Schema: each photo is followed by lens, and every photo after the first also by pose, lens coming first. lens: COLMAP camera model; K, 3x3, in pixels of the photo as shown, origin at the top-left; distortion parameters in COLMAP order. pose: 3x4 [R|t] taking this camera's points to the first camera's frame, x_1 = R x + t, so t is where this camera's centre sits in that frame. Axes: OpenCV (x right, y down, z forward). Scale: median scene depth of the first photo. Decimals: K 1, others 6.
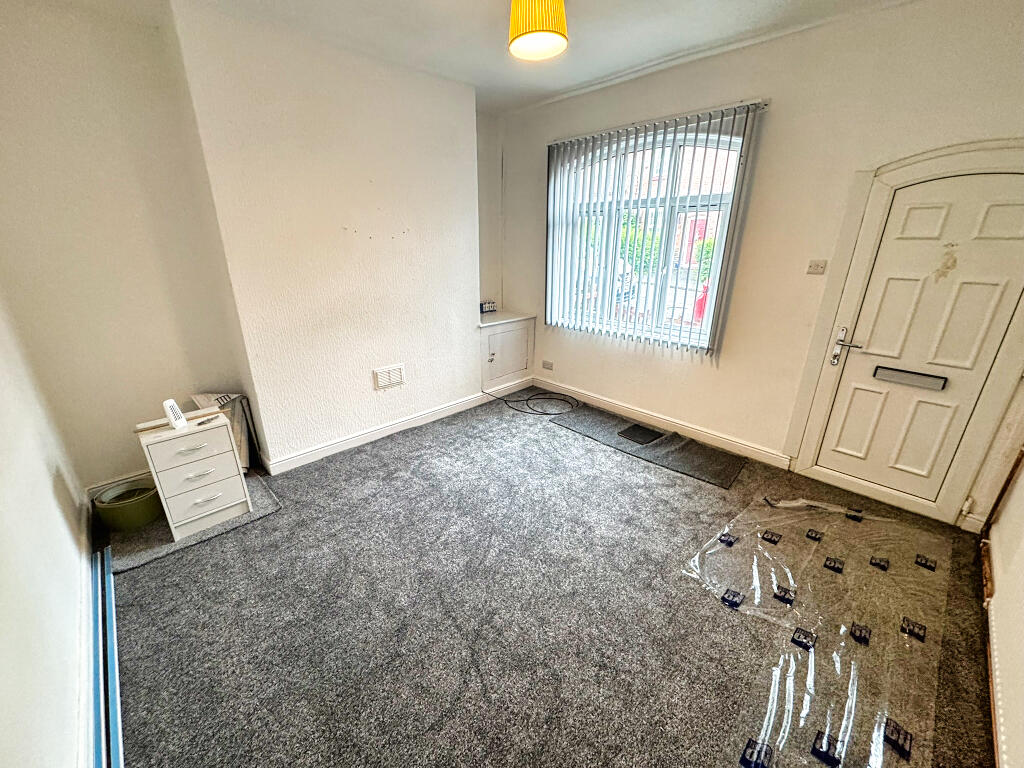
lens RADIAL K [[406.5, 0, 509.8], [0, 406.5, 386.4], [0, 0, 1]] dist [-0.003075, -0.000494]
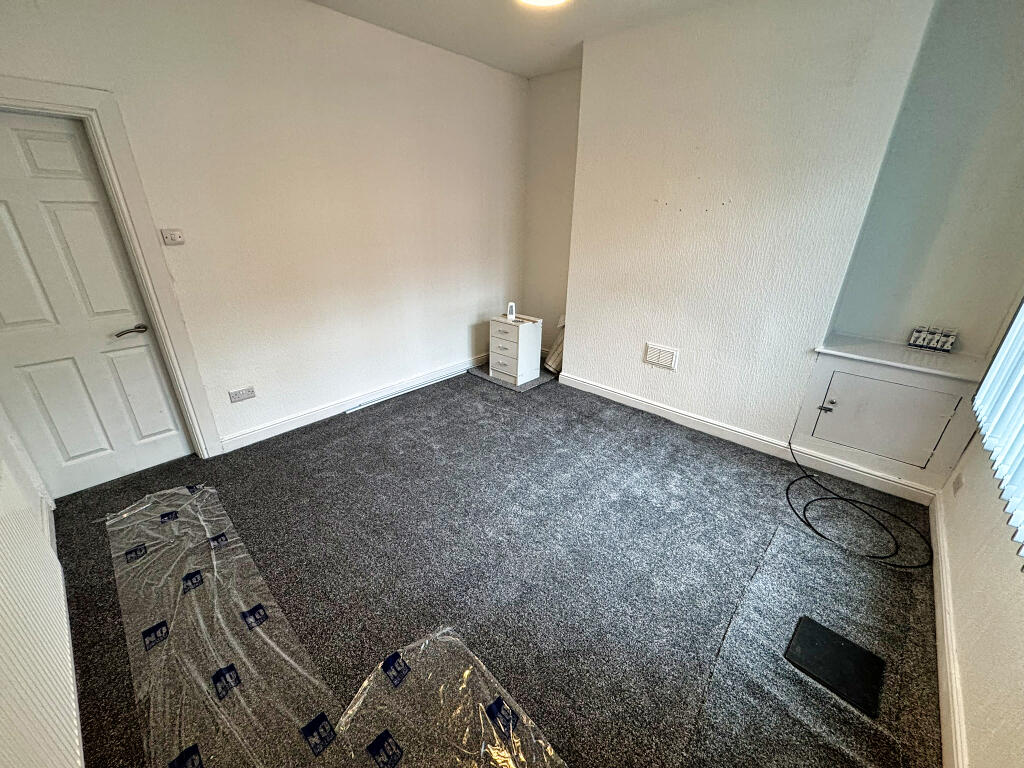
lens RADIAL K [[406.5, 0, 508.3], [0, 406.5, 381.9], [0, 0, 1]] dist [-0.003075, -0.000494]
pose [[0.056637, 0.391232, -0.918548, 0.557334], [-0.352431, 0.868632, 0.348241, -0.167635], [0.934122, 0.304001, 0.187079, 0.459792]]
